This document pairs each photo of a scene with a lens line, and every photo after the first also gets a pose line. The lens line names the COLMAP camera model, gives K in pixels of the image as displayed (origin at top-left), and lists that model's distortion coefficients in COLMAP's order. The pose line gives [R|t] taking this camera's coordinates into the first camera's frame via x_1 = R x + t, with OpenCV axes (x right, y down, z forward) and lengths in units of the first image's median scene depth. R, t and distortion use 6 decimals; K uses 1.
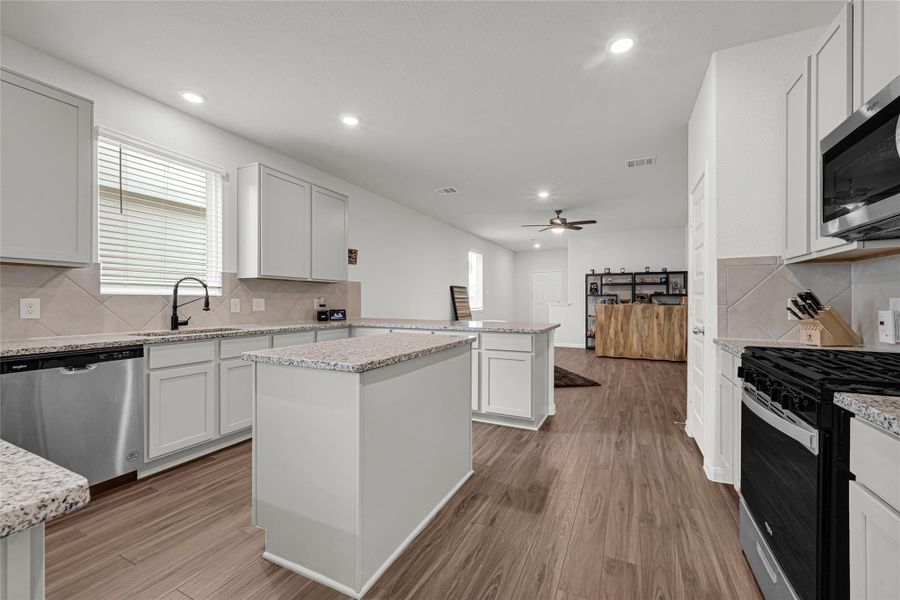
lens RADIAL K [[364.5, 0, 450.0], [0, 364.5, 300.0], [0, 0, 1]] dist [0.000288, 0.000085]
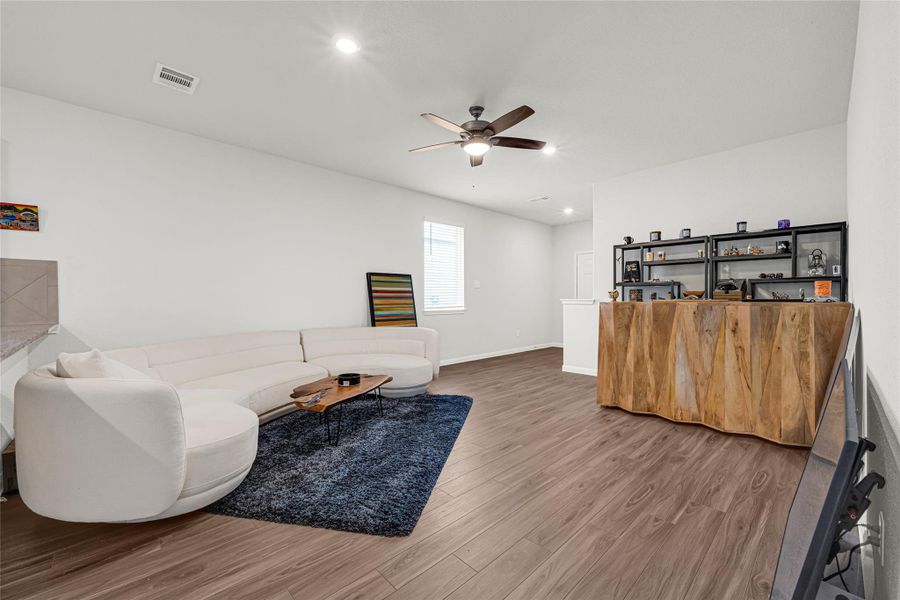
lens RADIAL K [[364.5, 0, 450.0], [0, 364.5, 300.0], [0, 0, 1]] dist [0.000288, 0.000085]
pose [[0.937073, -0.001539, -0.349130, 0.358482], [0.003209, 0.999986, 0.004204, 0.007382], [0.349118, -0.005060, 0.937065, 0.432629]]
